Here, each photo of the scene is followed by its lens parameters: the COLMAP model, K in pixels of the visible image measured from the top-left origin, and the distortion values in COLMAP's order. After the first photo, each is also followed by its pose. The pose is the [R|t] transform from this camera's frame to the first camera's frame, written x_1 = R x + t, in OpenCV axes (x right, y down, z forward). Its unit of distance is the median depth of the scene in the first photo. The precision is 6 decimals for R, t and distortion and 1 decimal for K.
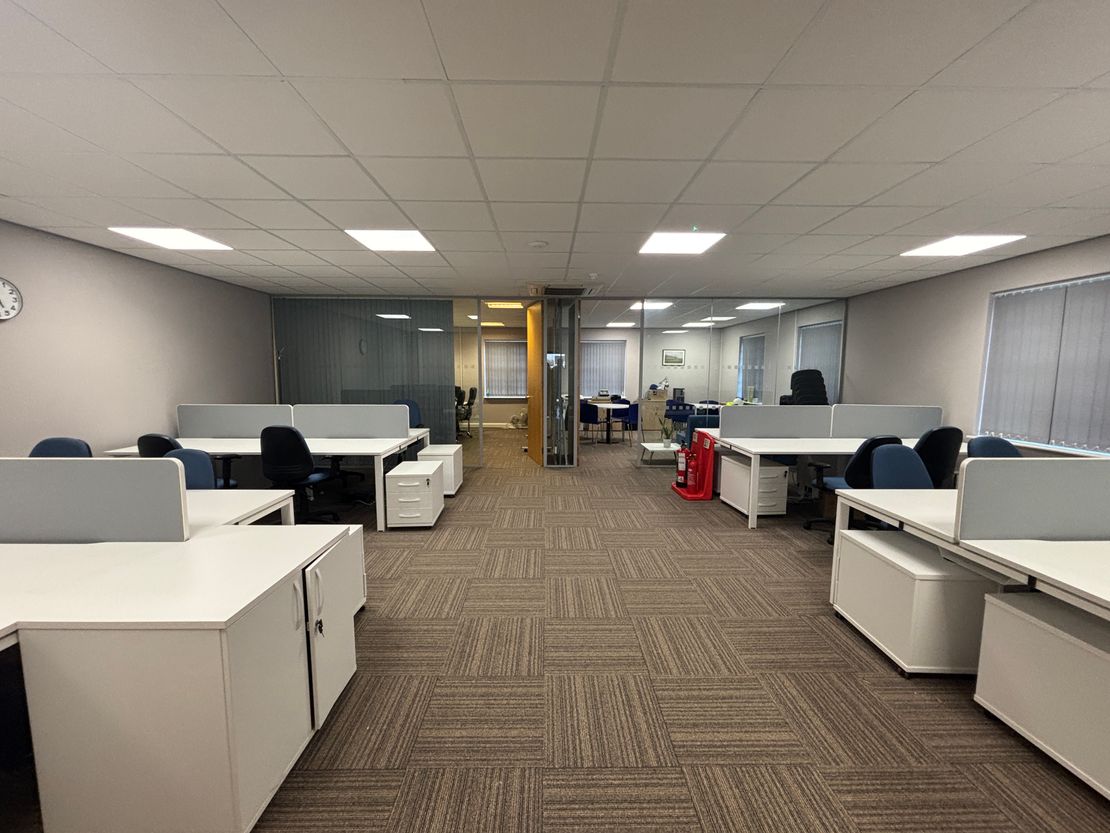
lens RADIAL K [[445.6, 0, 547.2], [0, 445.6, 416.4], [0, 0, 1]] dist [-0.004342, -0.001505]
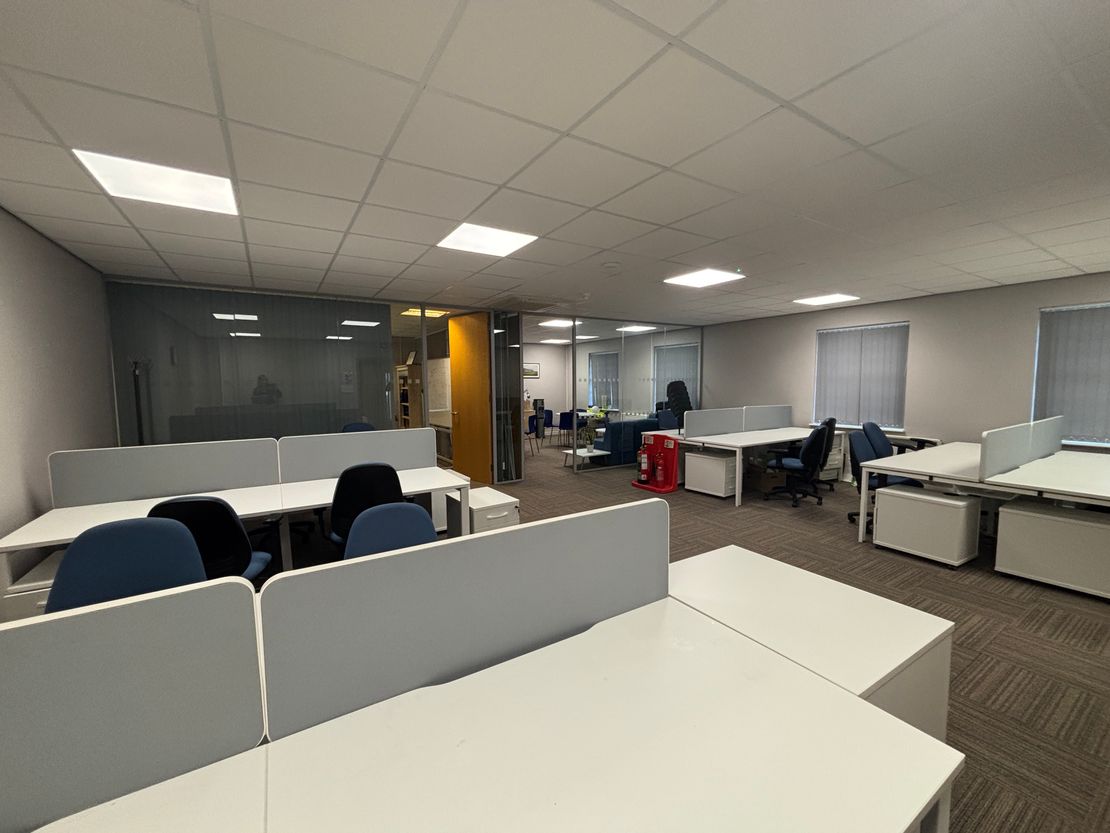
lens RADIAL K [[445.6, 0, 551.6], [0, 445.6, 415.3], [0, 0, 1]] dist [-0.004342, -0.001505]
pose [[0.853603, -0.049531, 0.518564, -0.492862], [0.064087, 0.997892, -0.010179, -0.022261], [-0.516967, 0.041922, 0.854978, 0.134327]]
